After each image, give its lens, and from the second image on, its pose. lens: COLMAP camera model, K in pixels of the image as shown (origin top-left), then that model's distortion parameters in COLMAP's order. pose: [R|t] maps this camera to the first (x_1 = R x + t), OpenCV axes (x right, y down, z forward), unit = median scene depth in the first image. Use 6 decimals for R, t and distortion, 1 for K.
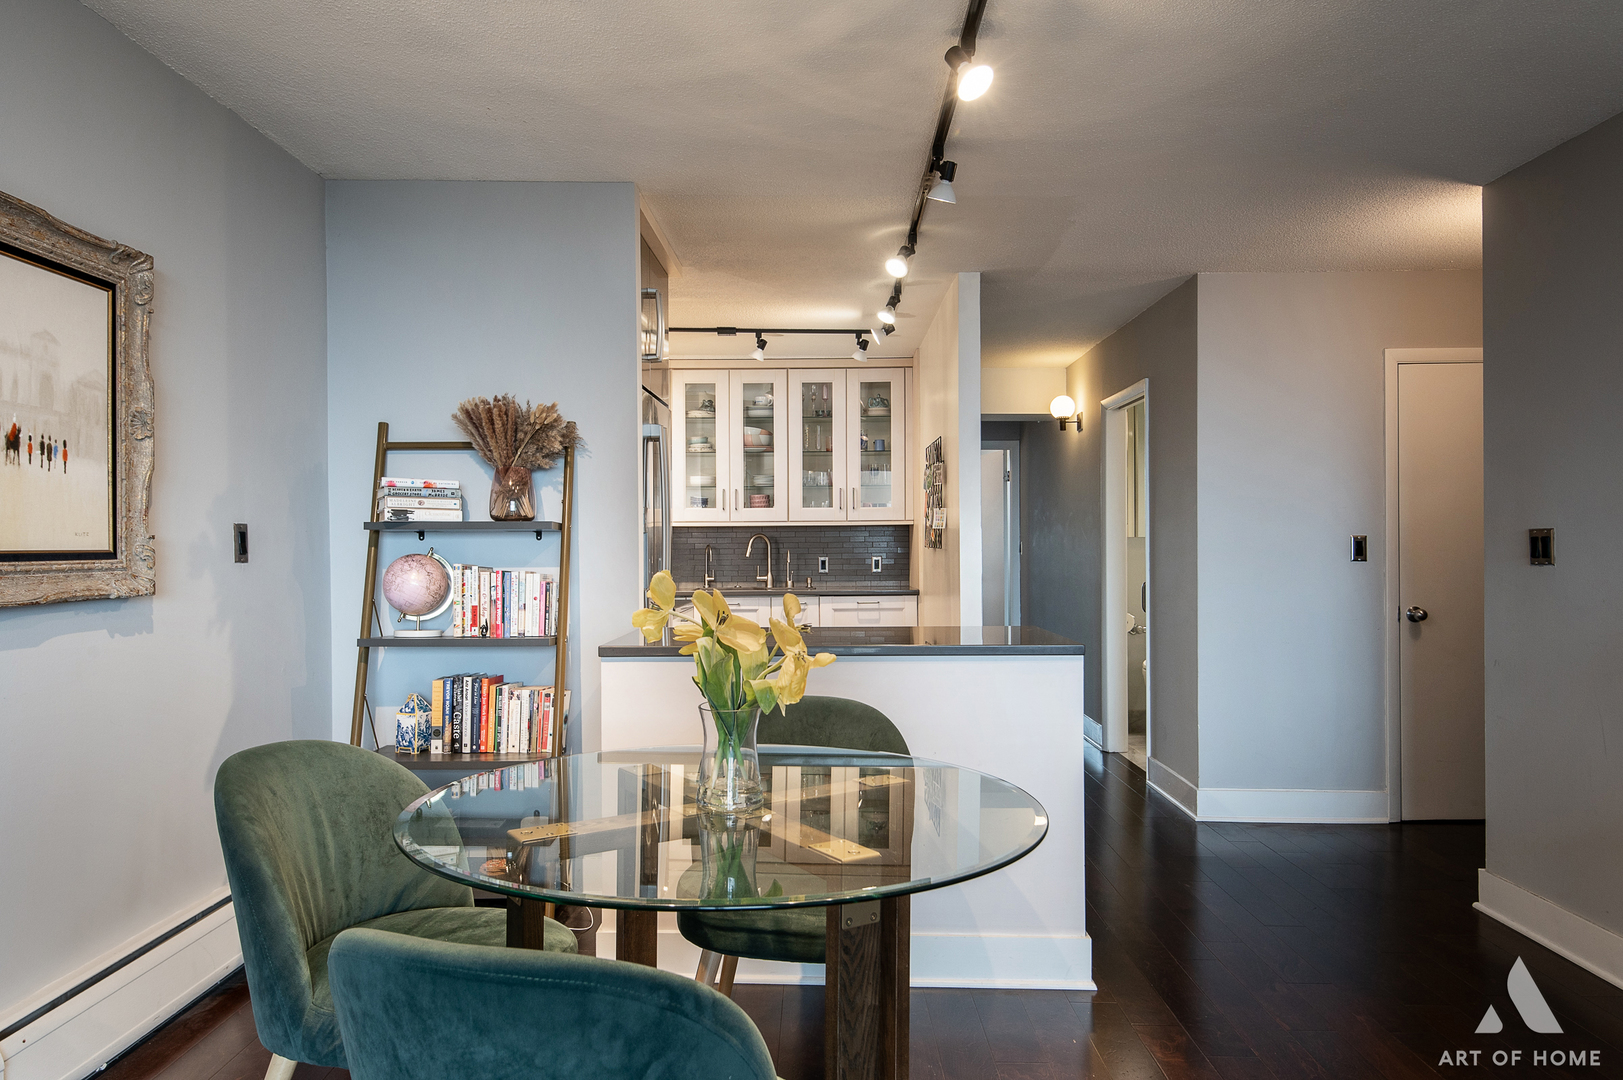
lens RADIAL K [[1129.5, 0, 816.2], [0, 1129.5, 538.9], [0, 0, 1]] dist [-0.013733, -0.001497]
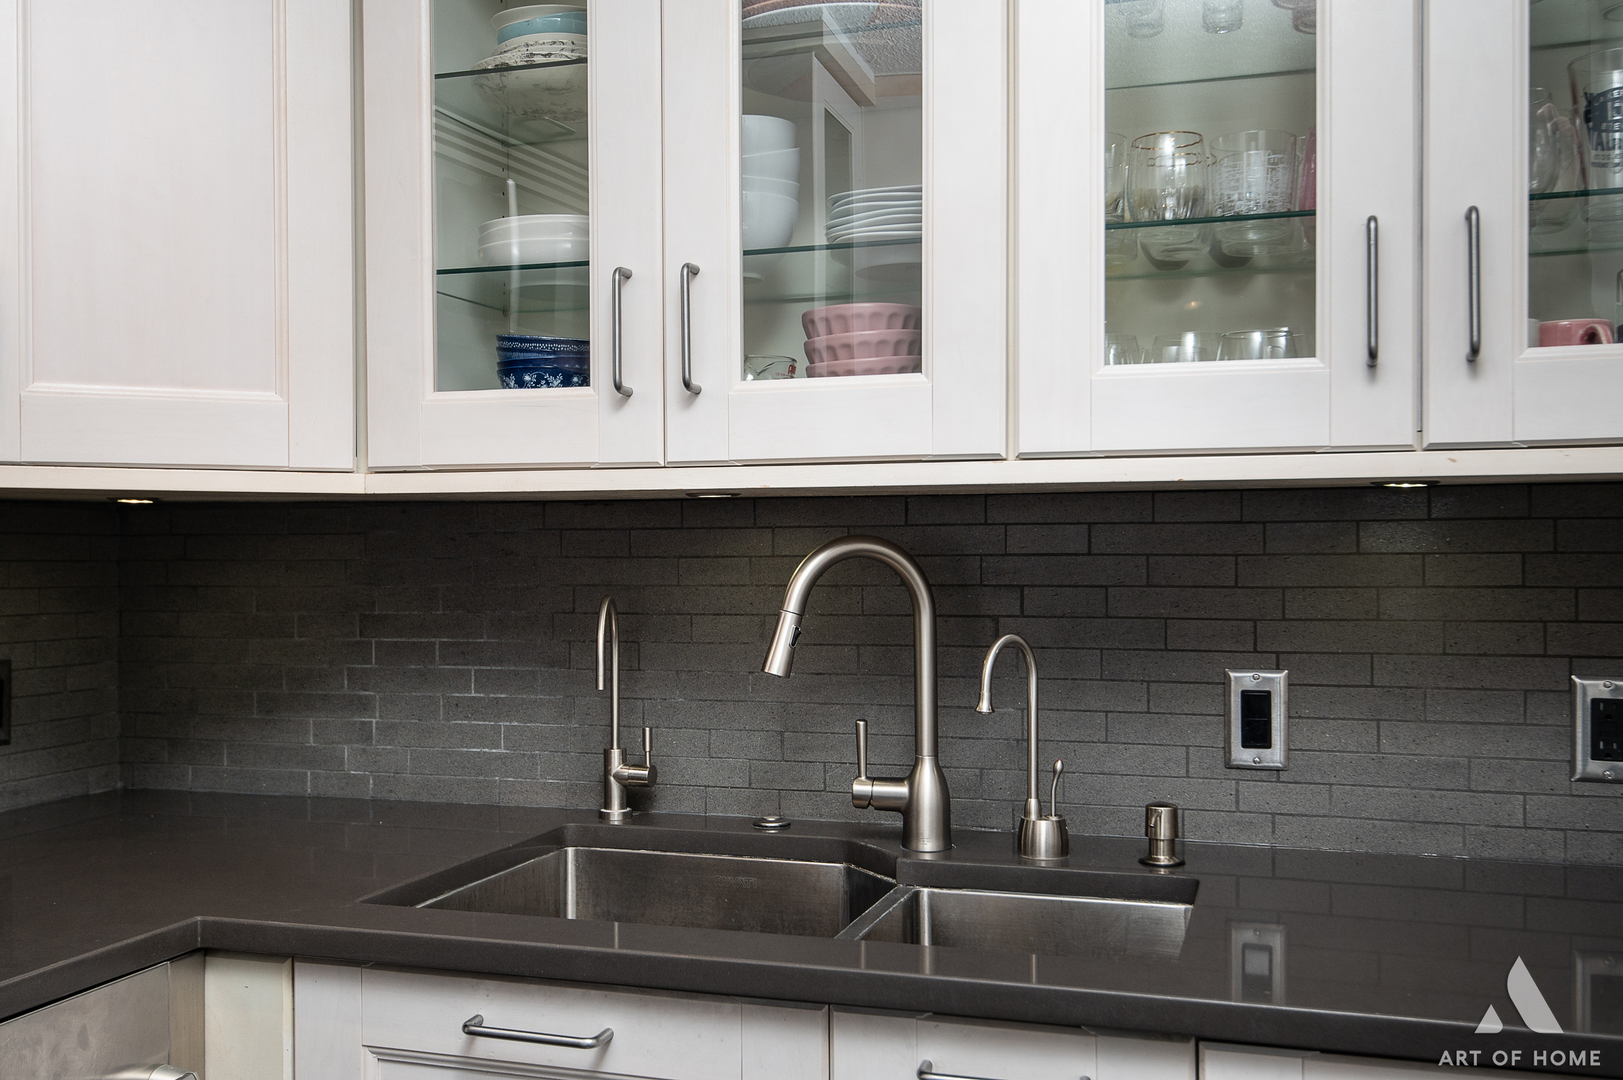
lens RADIAL K [[1534.9, 0, 802.1], [0, 1534.9, 547.6], [0, 0, 1]] dist [0.022982, 0.000000]
pose [[0.953132, 0.001169, -0.302553, 0.014220], [0.001044, 0.999974, 0.007154, -0.005460], [0.302554, -0.007134, 0.953106, 0.976558]]
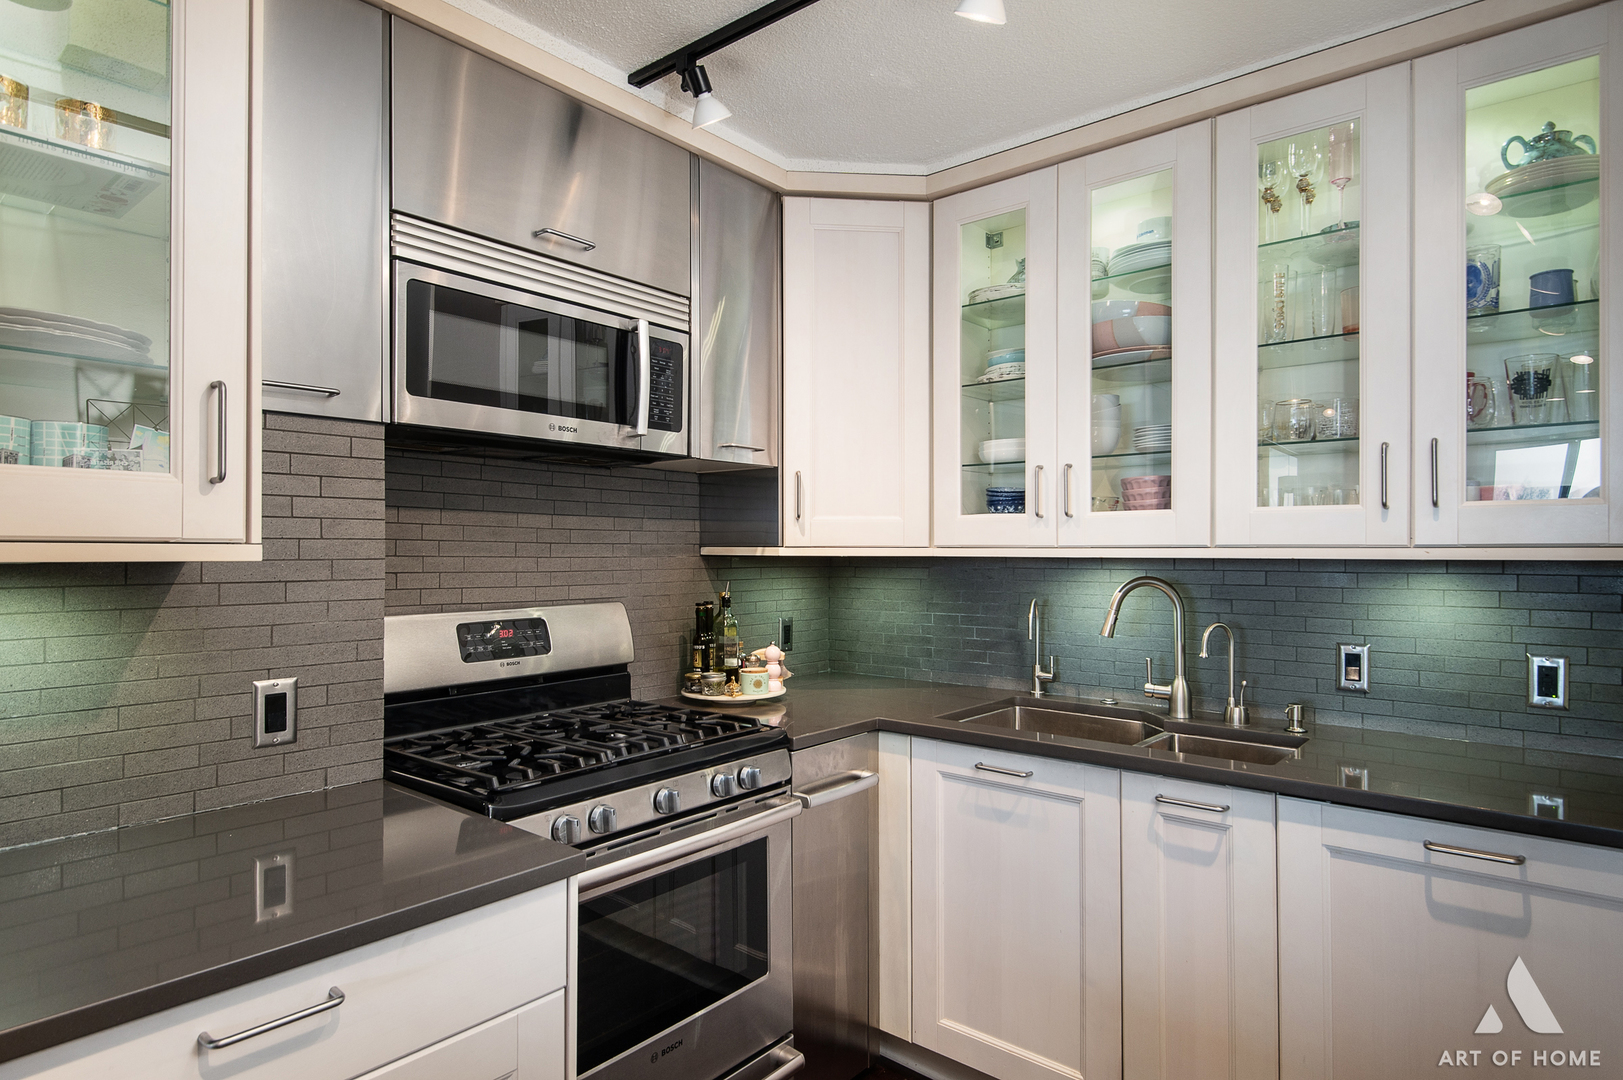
lens RADIAL K [[914.6, 0, 801.6], [0, 914.6, 545.8], [0, 0, 1]] dist [0.032023, -0.015899]
pose [[0.768141, 0.003465, -0.640271, 0.076227], [0.001684, 0.999971, 0.007432, -0.022323], [0.640279, -0.006787, 0.768113, 0.857097]]
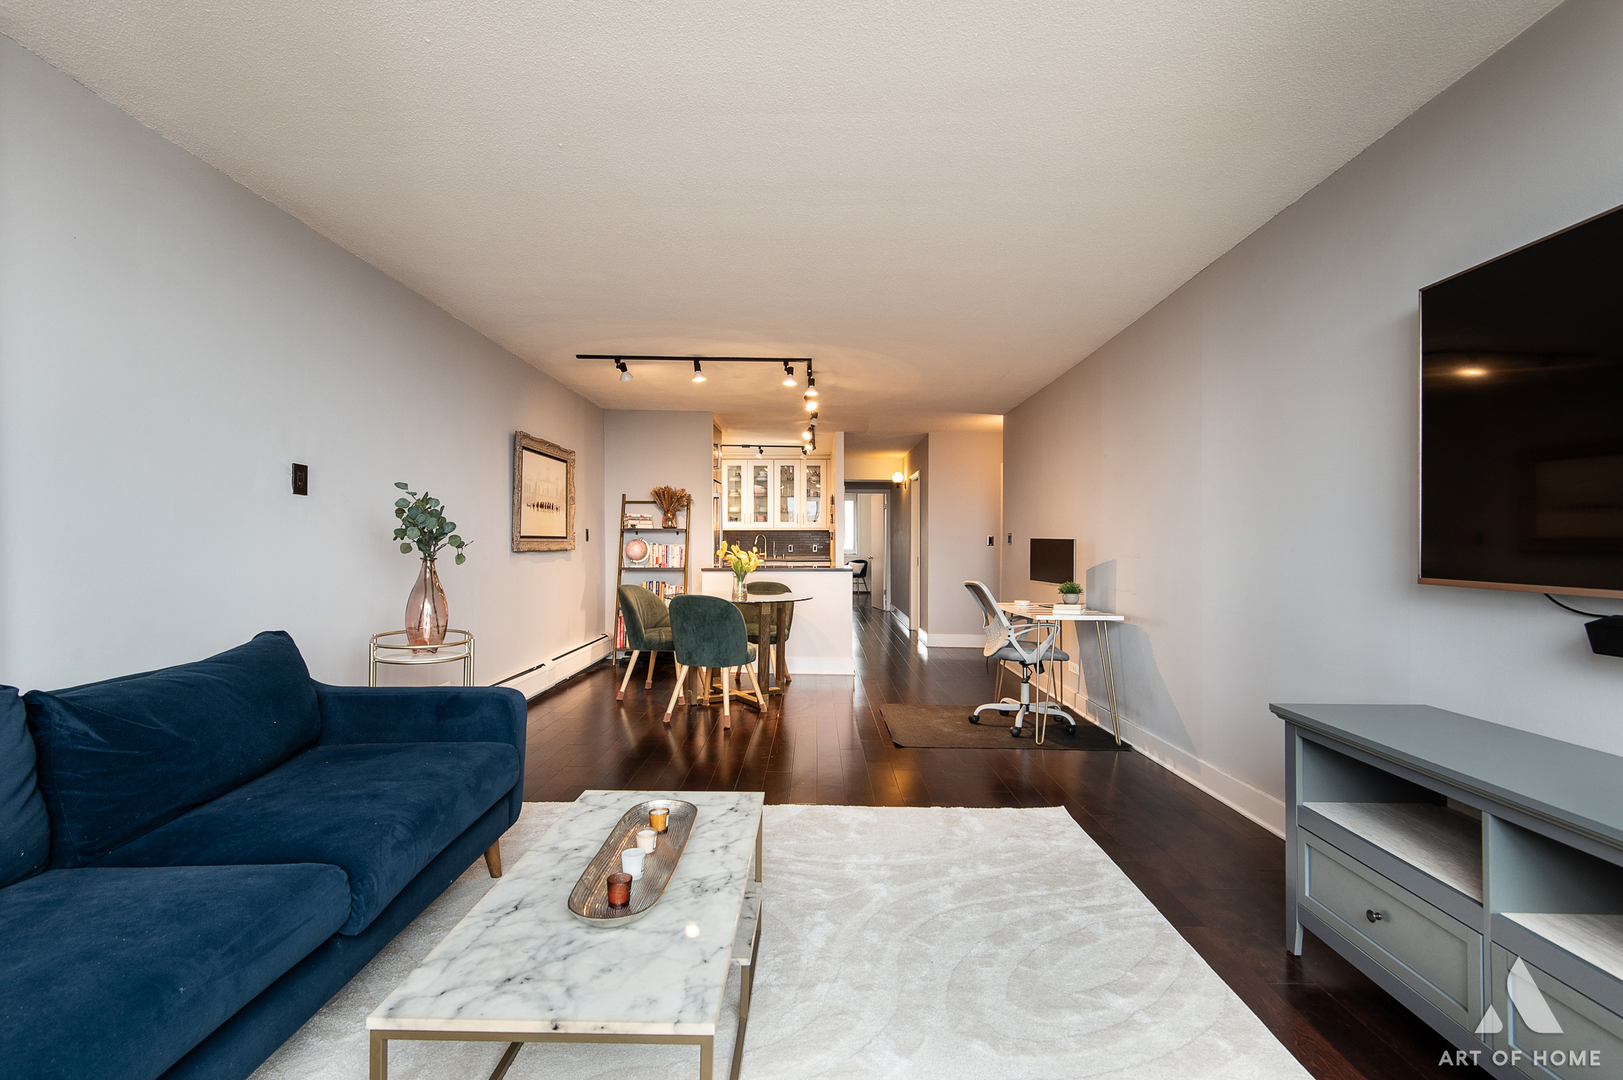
lens RADIAL K [[737.6, 0, 814.2], [0, 737.6, 540.0], [0, 0, 1]] dist [-0.016294, -0.000541]
pose [[0.999967, 0.006479, 0.004893, 0.059073], [-0.006491, 0.999976, 0.002360, 0.004475], [-0.004878, -0.002392, 0.999985, -0.555597]]
